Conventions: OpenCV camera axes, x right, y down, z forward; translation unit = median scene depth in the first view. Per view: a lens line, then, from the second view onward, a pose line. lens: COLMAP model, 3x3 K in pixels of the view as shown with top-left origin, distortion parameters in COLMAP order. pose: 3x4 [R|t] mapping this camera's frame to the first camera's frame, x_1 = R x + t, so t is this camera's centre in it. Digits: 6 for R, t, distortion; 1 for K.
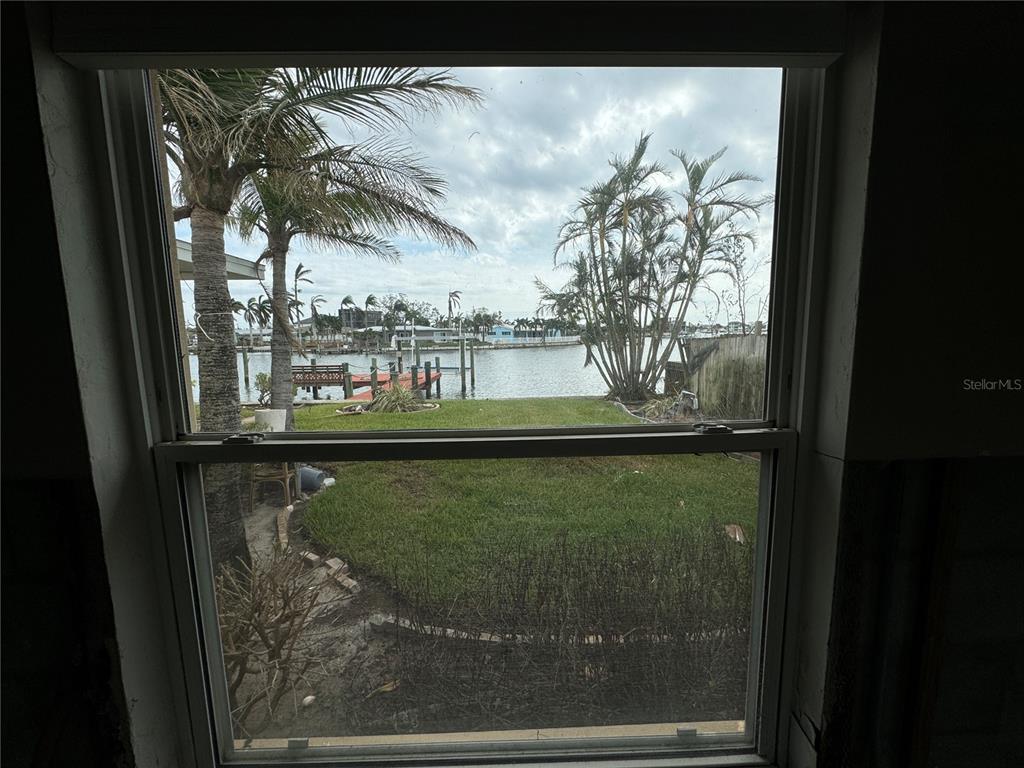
lens RADIAL K [[408.3, 0, 510.8], [0, 408.3, 383.2], [0, 0, 1]] dist [-0.003108, 0.000307]
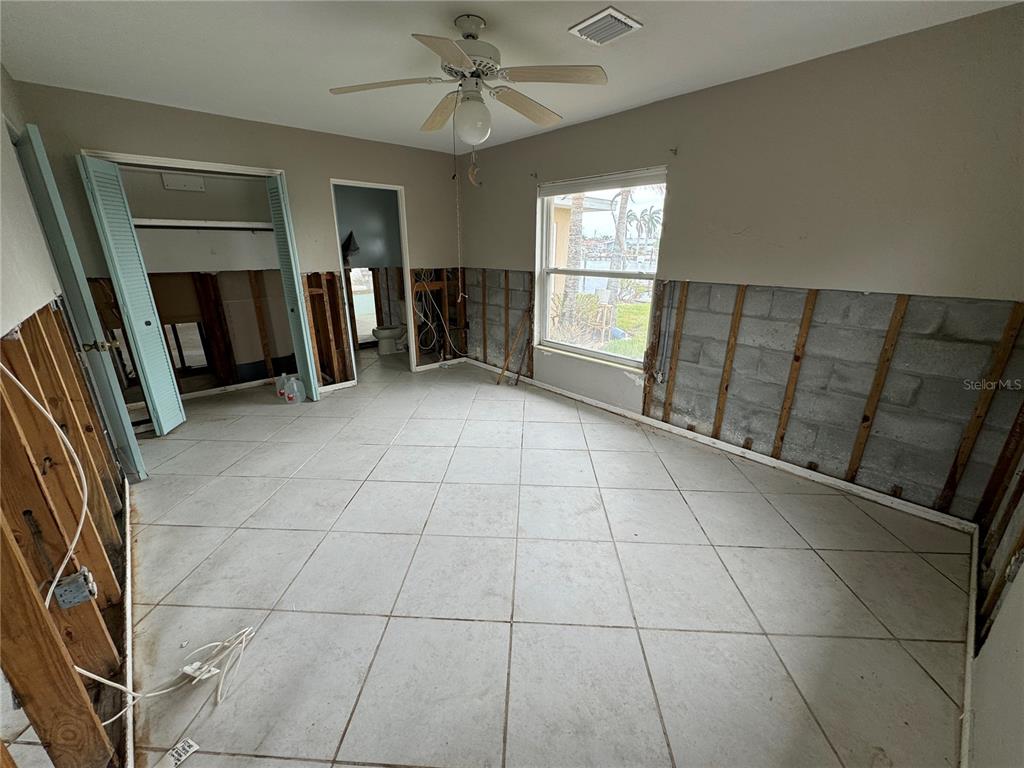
lens RADIAL K [[408.3, 0, 510.8], [0, 408.3, 383.2], [0, 0, 1]] dist [-0.003108, 0.000307]
pose [[0.655230, 0.260560, -0.709071, 0.196633], [-0.109513, 0.961481, 0.252115, 0.020600], [0.747449, -0.087541, 0.658525, -0.193516]]
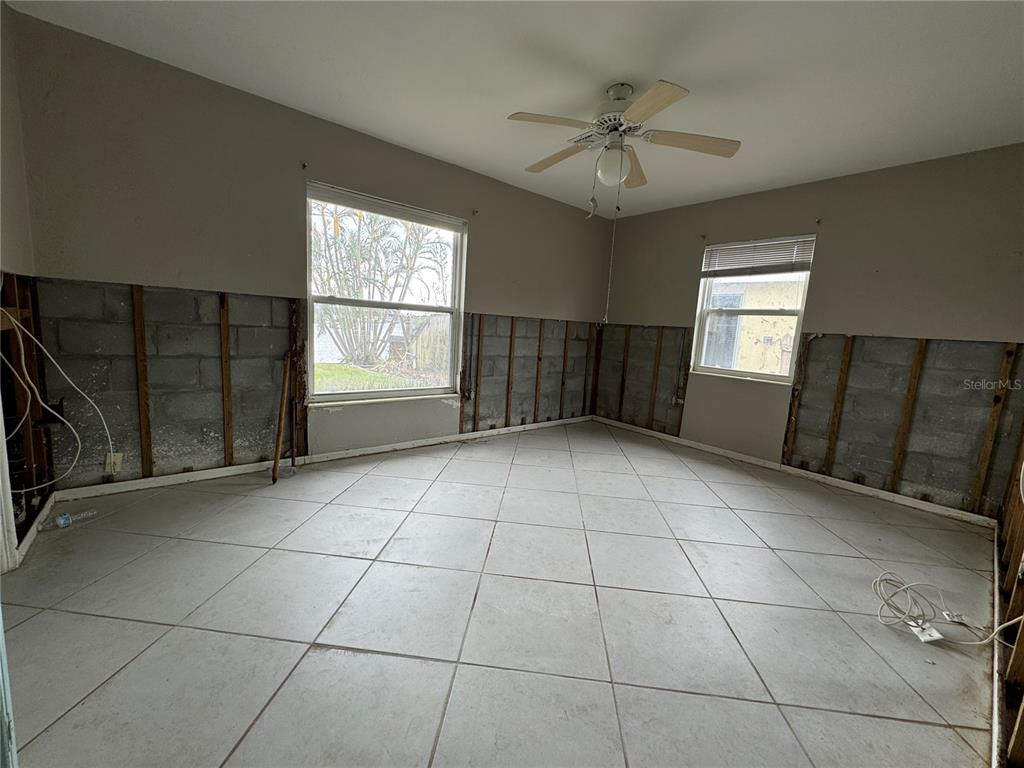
lens RADIAL K [[408.3, 0, 510.8], [0, 408.3, 383.2], [0, 0, 1]] dist [-0.003108, 0.000307]
pose [[0.779299, -0.018355, 0.626384, -0.119120], [-0.002332, 0.999479, 0.032189, 0.056461], [-0.626648, -0.026546, 0.778850, -0.207363]]
